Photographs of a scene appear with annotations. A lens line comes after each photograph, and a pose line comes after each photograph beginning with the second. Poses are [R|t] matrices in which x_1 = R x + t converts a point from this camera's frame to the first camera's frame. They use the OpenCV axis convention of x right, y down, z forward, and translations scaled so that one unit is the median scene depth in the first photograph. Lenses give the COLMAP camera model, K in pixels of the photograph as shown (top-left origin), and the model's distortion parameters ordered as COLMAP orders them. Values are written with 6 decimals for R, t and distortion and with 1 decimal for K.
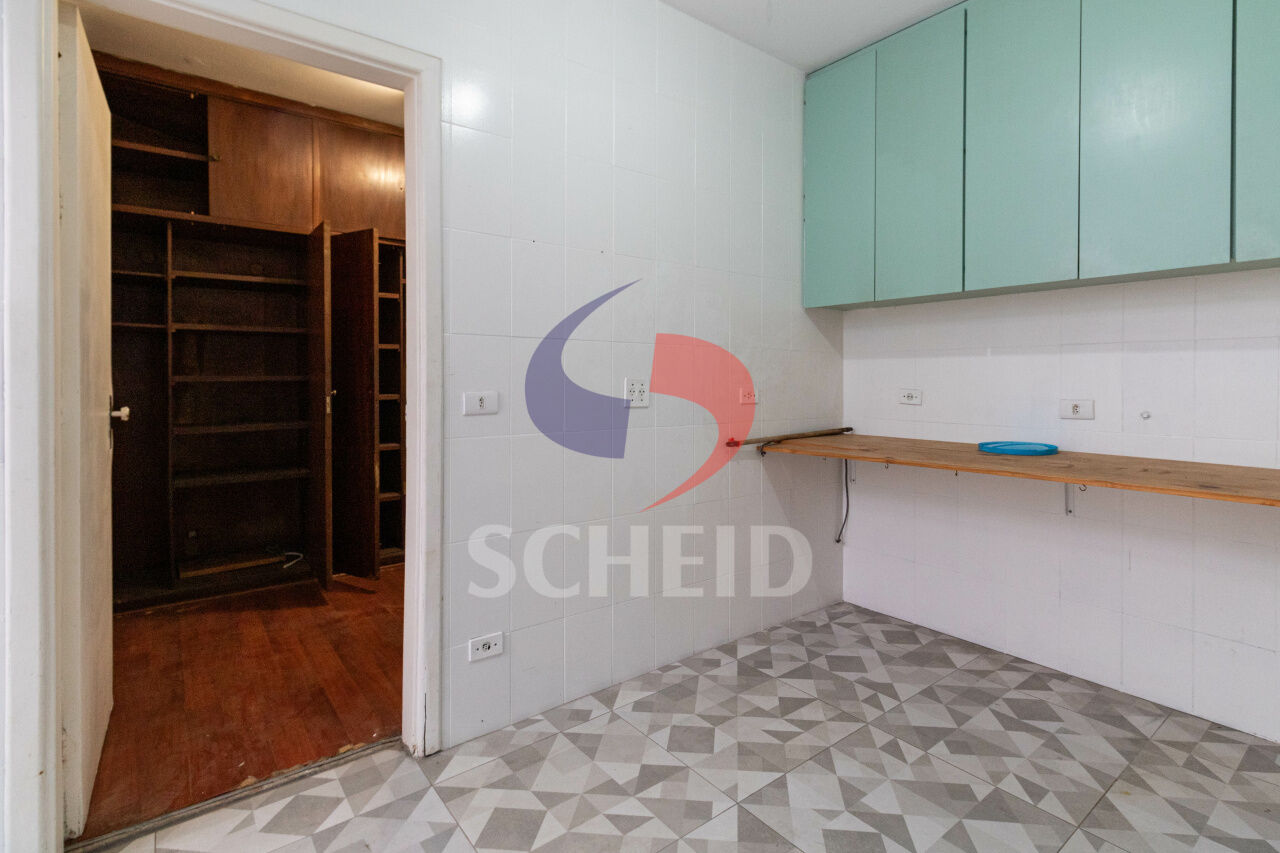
lens RADIAL K [[595.7, 0, 638.0], [0, 595.7, 381.9], [0, 0, 1]] dist [-0.001114, -0.000138]
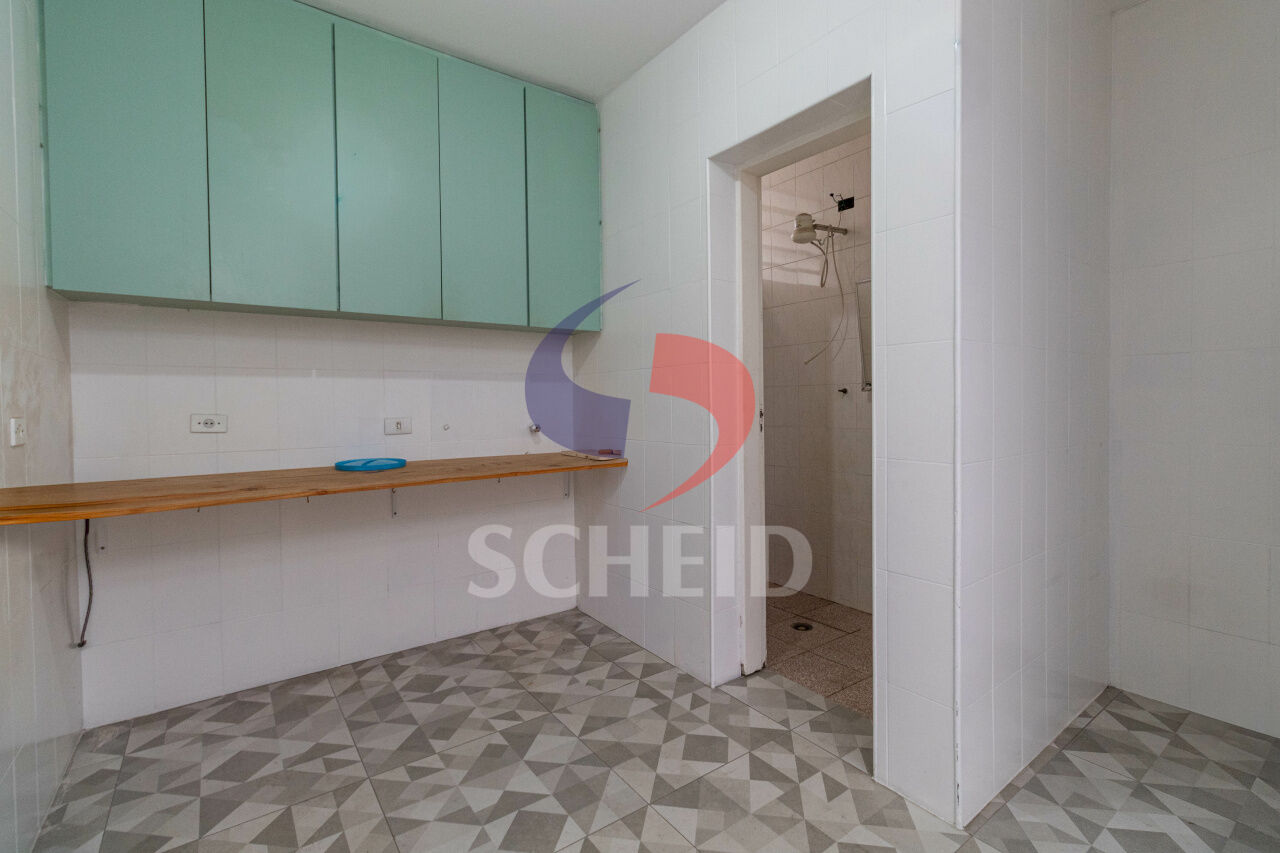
lens RADIAL K [[613.1, 0, 639.7], [0, 613.1, 410.1], [0, 0, 1]] dist [0.003229, 0.000537]
pose [[0.021464, -0.014390, 0.999666, -0.491460], [0.014630, 0.999794, 0.014078, 0.004685], [-0.999663, 0.014322, 0.021670, 0.512843]]
